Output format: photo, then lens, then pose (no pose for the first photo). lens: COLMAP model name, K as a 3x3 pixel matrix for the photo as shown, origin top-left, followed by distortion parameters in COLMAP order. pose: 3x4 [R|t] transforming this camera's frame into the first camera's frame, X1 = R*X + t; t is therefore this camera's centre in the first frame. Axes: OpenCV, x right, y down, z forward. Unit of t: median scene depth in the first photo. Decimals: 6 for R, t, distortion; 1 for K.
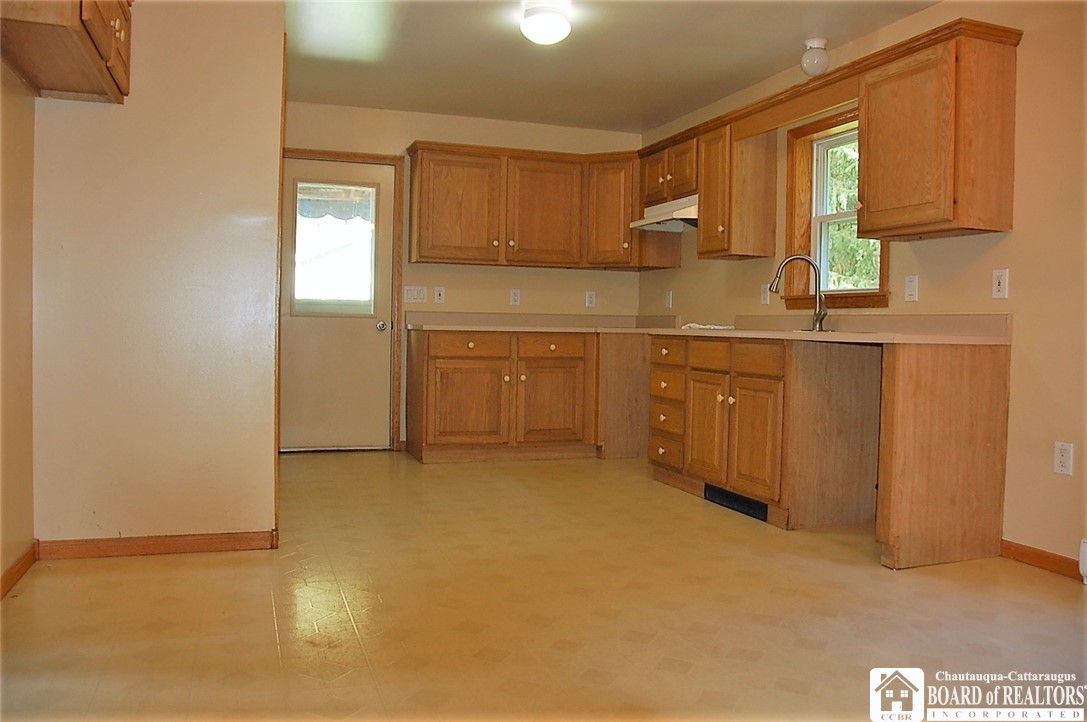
lens RADIAL K [[850.0, 0, 541.7], [0, 850.0, 358.3], [0, 0, 1]] dist [-0.167458, 0.123434]
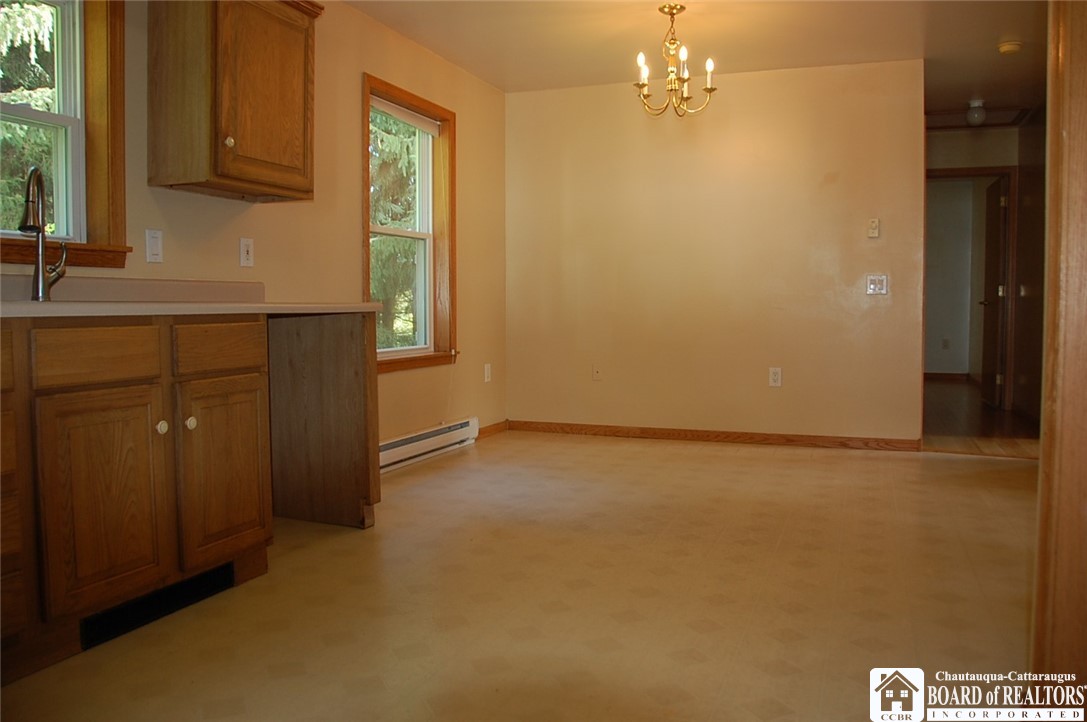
lens RADIAL K [[850.0, 0, 541.7], [0, 850.0, 358.3], [0, 0, 1]] dist [-0.167458, 0.123434]
pose [[-0.754955, -0.056006, 0.653381, -0.302857], [0.014878, 0.994627, 0.102448, -0.045297], [-0.655608, 0.087065, -0.750065, 1.158860]]
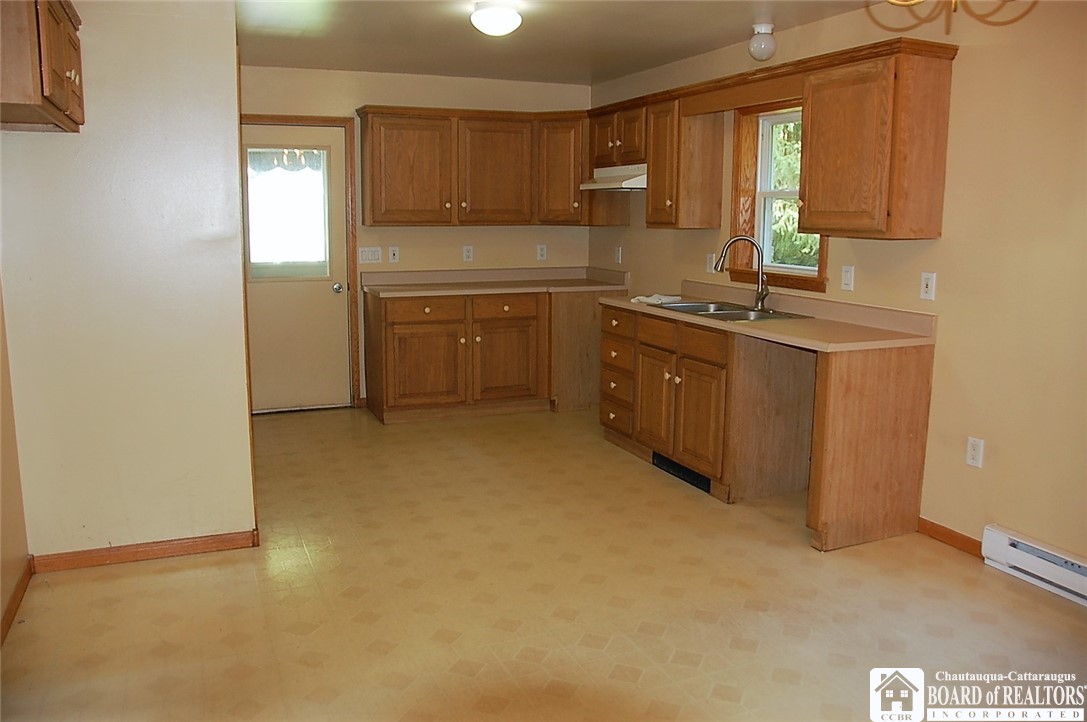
lens RADIAL K [[850.0, 0, 541.7], [0, 850.0, 358.3], [0, 0, 1]] dist [-0.167458, 0.123434]
pose [[0.998040, -0.022157, 0.058532, -0.007423], [0.014429, 0.991501, 0.129300, -0.107806], [-0.060900, -0.128202, 0.989877, -0.039856]]
